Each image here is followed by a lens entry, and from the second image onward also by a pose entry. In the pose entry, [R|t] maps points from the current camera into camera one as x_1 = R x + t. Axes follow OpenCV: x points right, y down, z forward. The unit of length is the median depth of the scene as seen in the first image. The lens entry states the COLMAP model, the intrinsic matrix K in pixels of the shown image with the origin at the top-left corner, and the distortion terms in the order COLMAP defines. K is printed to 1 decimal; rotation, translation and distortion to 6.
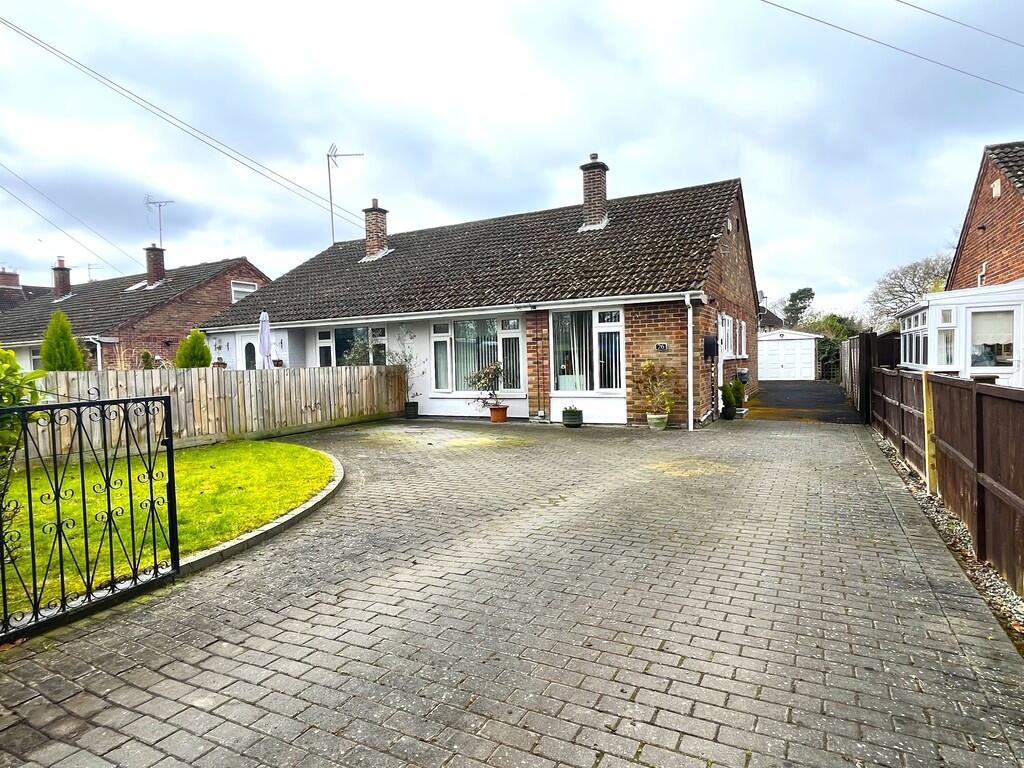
lens RADIAL K [[585.2, 0, 510.2], [0, 585.2, 384.1], [0, 0, 1]] dist [-0.003392, 0.000201]
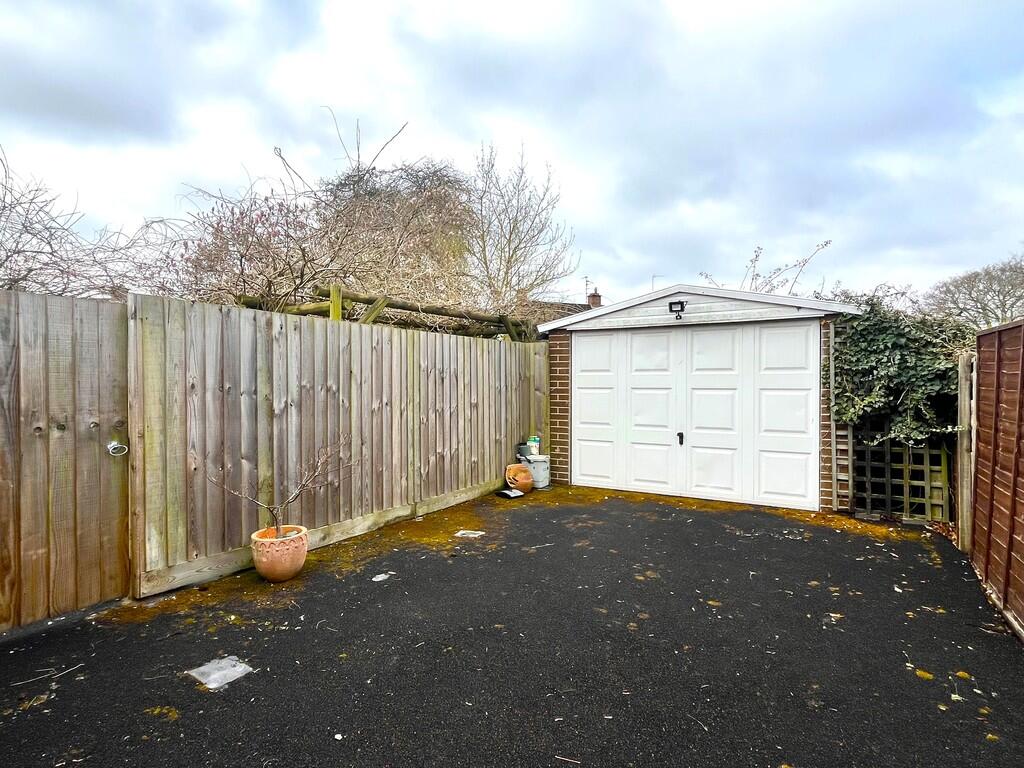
lens RADIAL K [[542.1, 0, 512.0], [0, 542.1, 384.0], [0, 0, 1]] dist [0.000098, -0.000007]
pose [[0.997217, 0.025503, -0.070058, 1.012792], [-0.027782, 0.999110, -0.031753, -0.107089], [0.069185, 0.033611, 0.997037, 1.906462]]
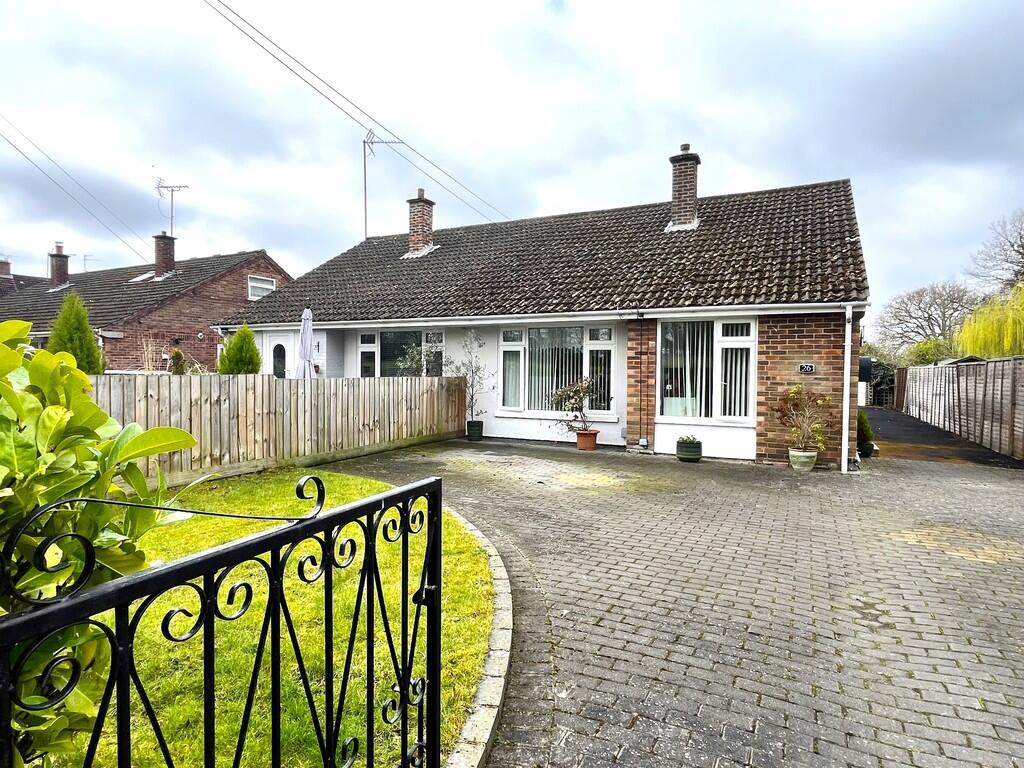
lens RADIAL K [[585.2, 0, 510.2], [0, 585.2, 384.1], [0, 0, 1]] dist [-0.003392, 0.000201]
pose [[0.999220, 0.036329, 0.015495, -0.154026], [-0.036051, 0.999190, -0.017869, -0.011074], [-0.016131, 0.017296, 0.999720, 0.170164]]
